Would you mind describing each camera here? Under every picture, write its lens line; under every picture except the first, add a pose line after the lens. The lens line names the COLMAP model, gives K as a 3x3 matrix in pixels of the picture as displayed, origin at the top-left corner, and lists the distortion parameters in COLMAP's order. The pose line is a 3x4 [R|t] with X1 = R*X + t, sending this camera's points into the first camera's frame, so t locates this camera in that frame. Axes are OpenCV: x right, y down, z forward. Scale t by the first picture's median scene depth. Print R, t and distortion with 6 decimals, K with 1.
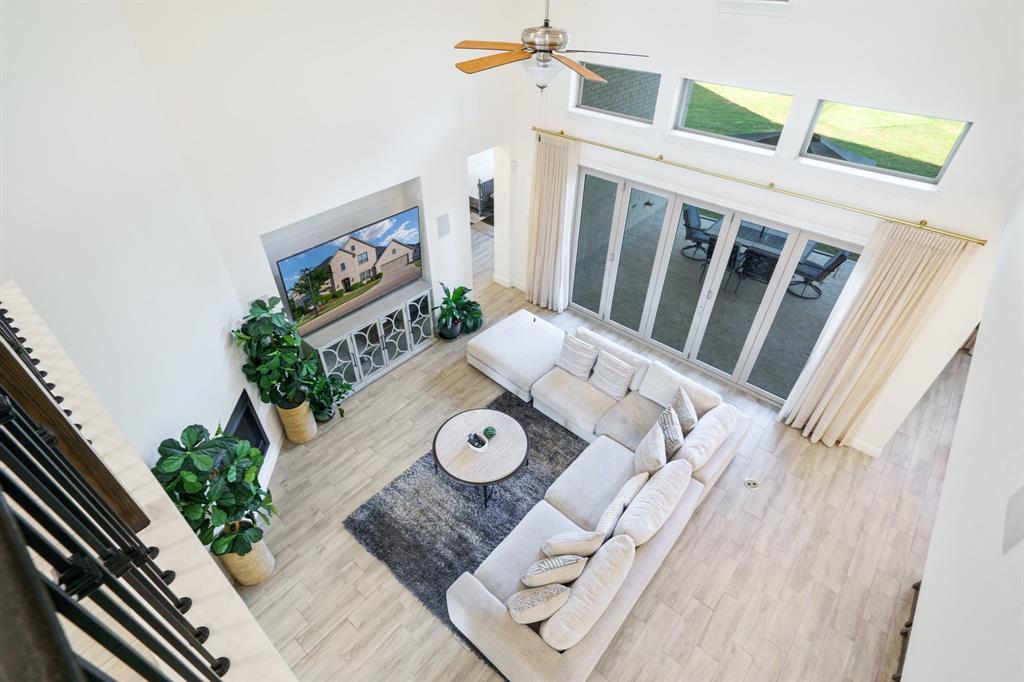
lens RADIAL K [[488.9, 0, 512.0], [0, 488.9, 341.0], [0, 0, 1]] dist [0.000361, 0.000058]
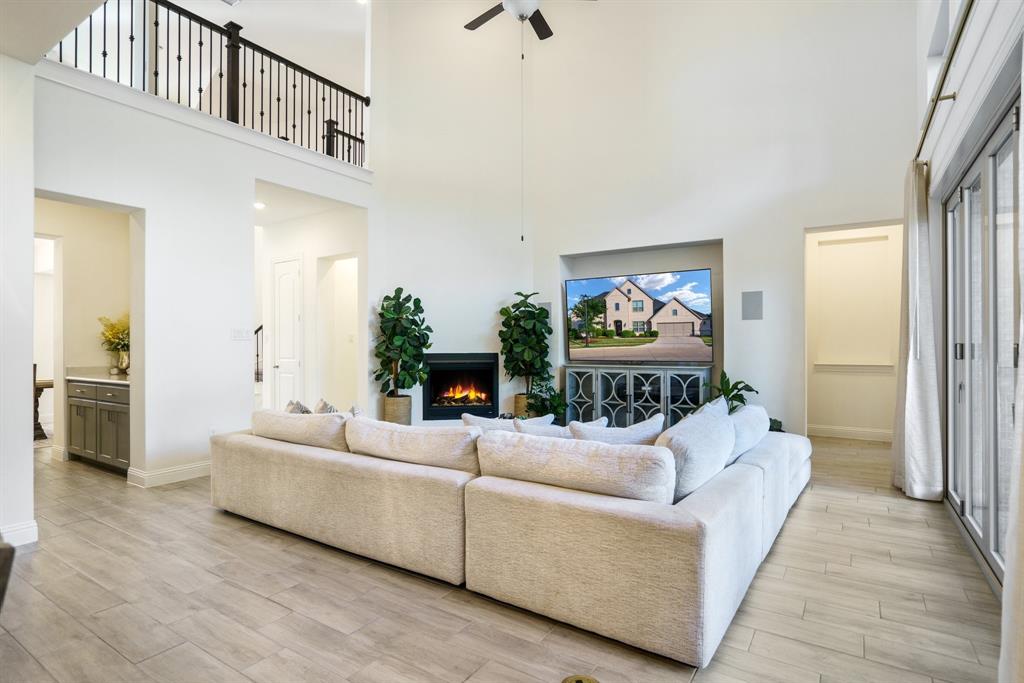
lens RADIAL K [[542.3, 0, 509.3], [0, 542.3, 347.1], [0, 0, 1]] dist [-0.018287, 0.001092]
pose [[0.141211, -0.000594, -0.989979, 0.776348], [-0.620850, 0.778858, -0.089026, 0.165513], [0.771106, 0.627200, 0.109615, 0.717353]]
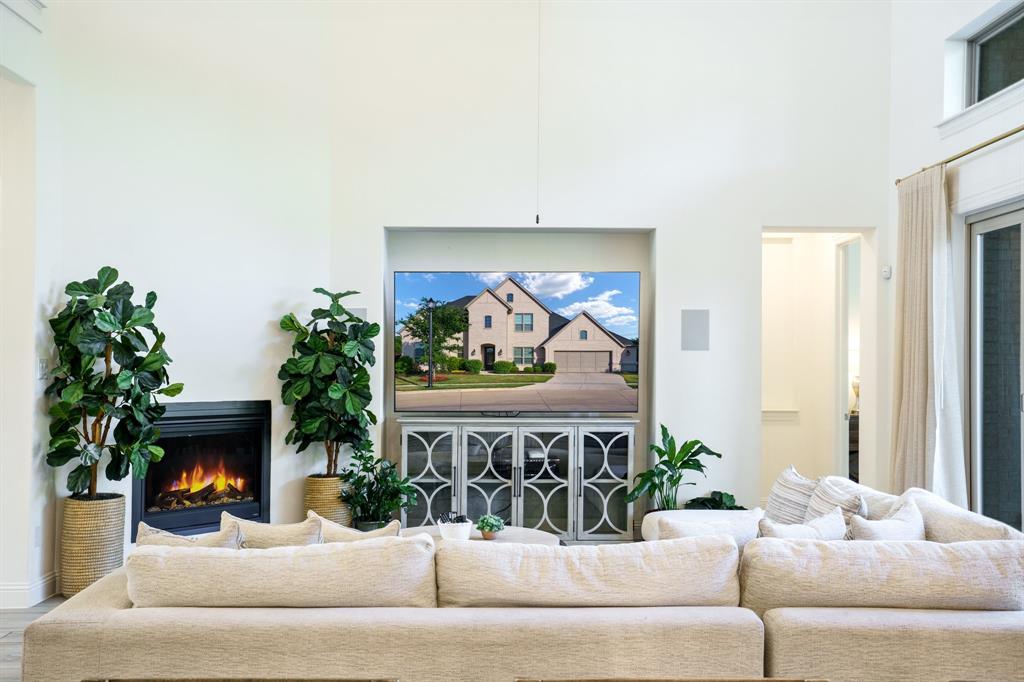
lens RADIAL K [[991.5, 0, 509.5], [0, 991.5, 369.4], [0, 0, 1]] dist [0.012152, 0.009172]
pose [[0.682625, 0.001405, -0.730768, 0.612703], [-0.461015, 0.776721, -0.429149, 0.432722], [0.567000, 0.629843, 0.530857, 0.346944]]
